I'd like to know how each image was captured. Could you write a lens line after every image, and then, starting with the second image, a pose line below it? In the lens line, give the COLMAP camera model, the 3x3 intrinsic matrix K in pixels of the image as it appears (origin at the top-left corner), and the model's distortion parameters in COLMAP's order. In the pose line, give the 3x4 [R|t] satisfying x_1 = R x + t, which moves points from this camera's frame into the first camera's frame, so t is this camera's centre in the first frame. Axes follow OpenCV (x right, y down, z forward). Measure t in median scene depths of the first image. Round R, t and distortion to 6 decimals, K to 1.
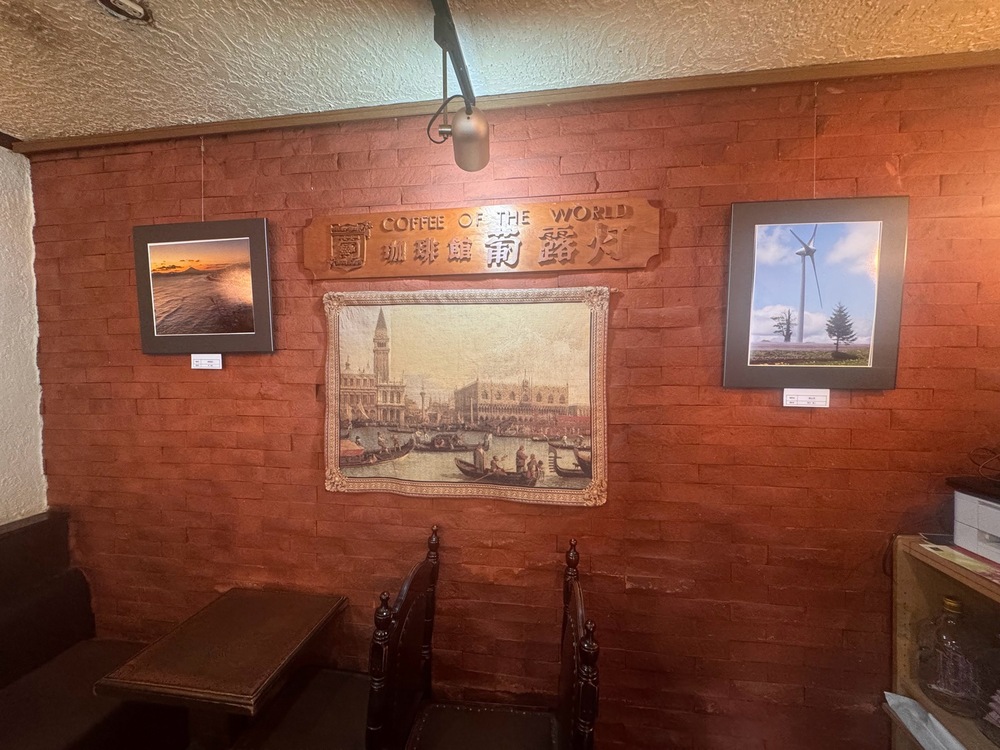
lens RADIAL K [[401.3, 0, 497.7], [0, 401.3, 372.7], [0, 0, 1]] dist [0.001739, -0.000004]
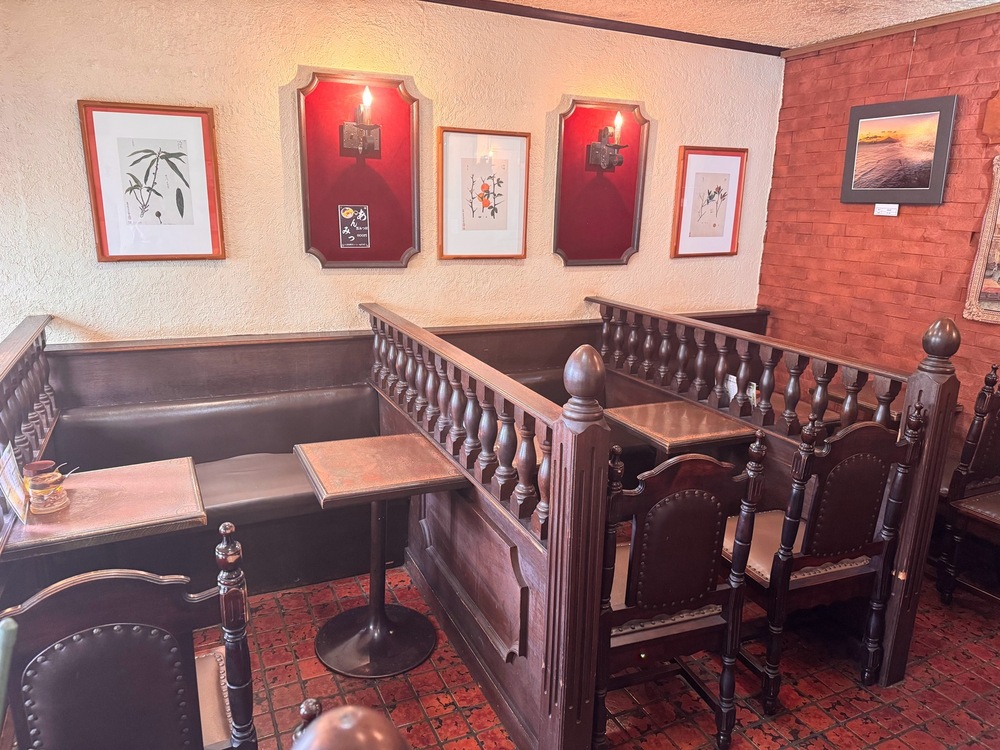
lens RADIAL K [[699.9, 0, 500.4], [0, 699.9, 371.1], [0, 0, 1]] dist [-0.005626, -0.002850]
pose [[0.547506, 0.222155, -0.806774, 0.557371], [-0.066592, 0.972626, 0.222632, 0.061814], [0.834148, -0.068168, 0.547312, -1.361724]]
